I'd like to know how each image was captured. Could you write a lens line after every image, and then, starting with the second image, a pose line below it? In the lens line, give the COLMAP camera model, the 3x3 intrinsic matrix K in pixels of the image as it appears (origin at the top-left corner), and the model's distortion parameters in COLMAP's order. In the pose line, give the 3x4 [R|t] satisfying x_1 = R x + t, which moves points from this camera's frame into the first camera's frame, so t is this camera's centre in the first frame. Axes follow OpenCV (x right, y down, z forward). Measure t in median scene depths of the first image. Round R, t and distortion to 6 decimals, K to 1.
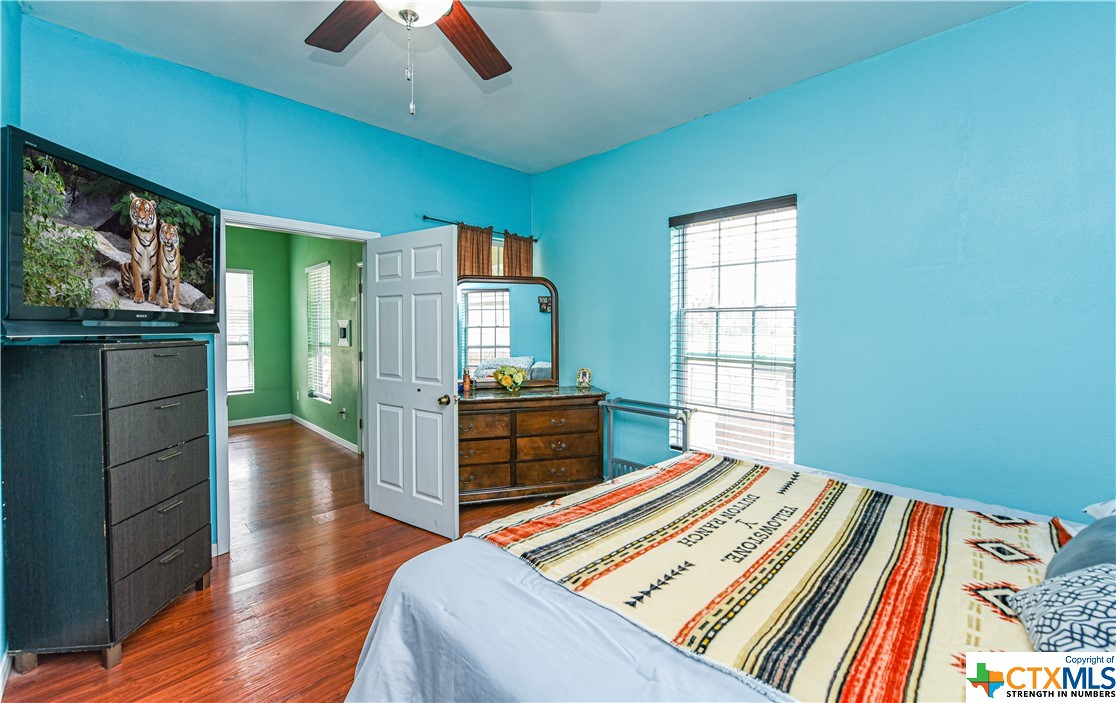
lens RADIAL K [[448.8, 0, 548.3], [0, 448.8, 332.3], [0, 0, 1]] dist [-0.011225, 0.000174]
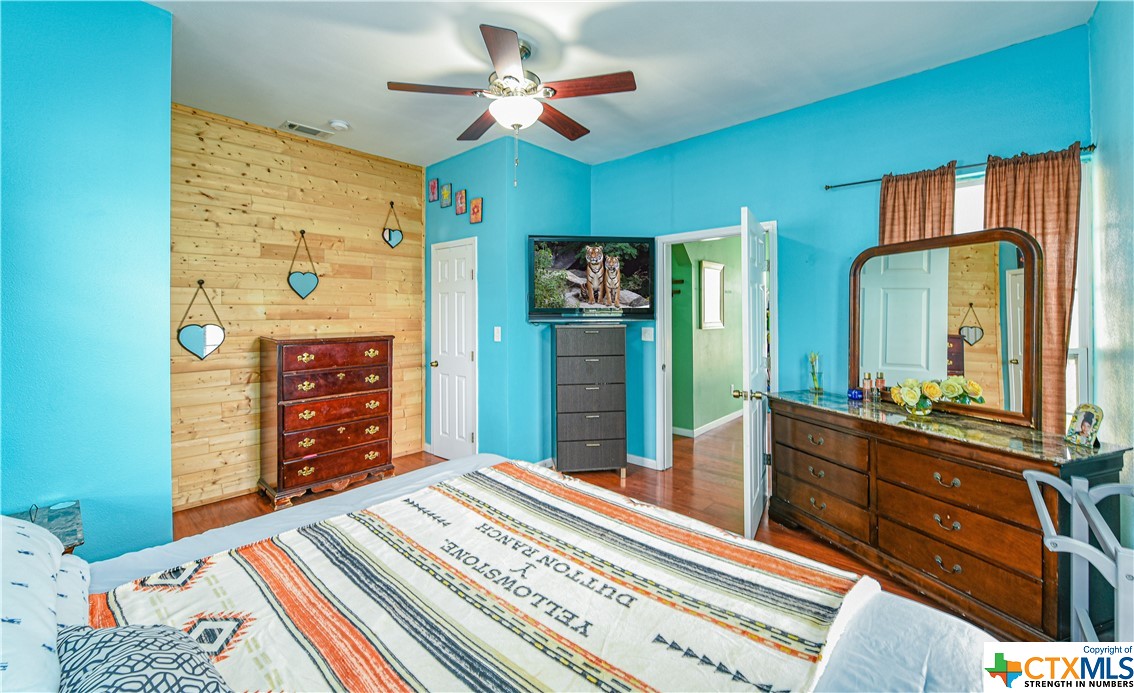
lens RADIAL K [[452.6, 0, 565.6], [0, 452.6, 317.7], [0, 0, 1]] dist [-0.006399, -0.000152]
pose [[0.056680, 0.008540, -0.998356, 1.185371], [-0.005522, 0.999951, 0.008240, -0.029290], [0.998377, 0.005046, 0.056724, 0.972100]]
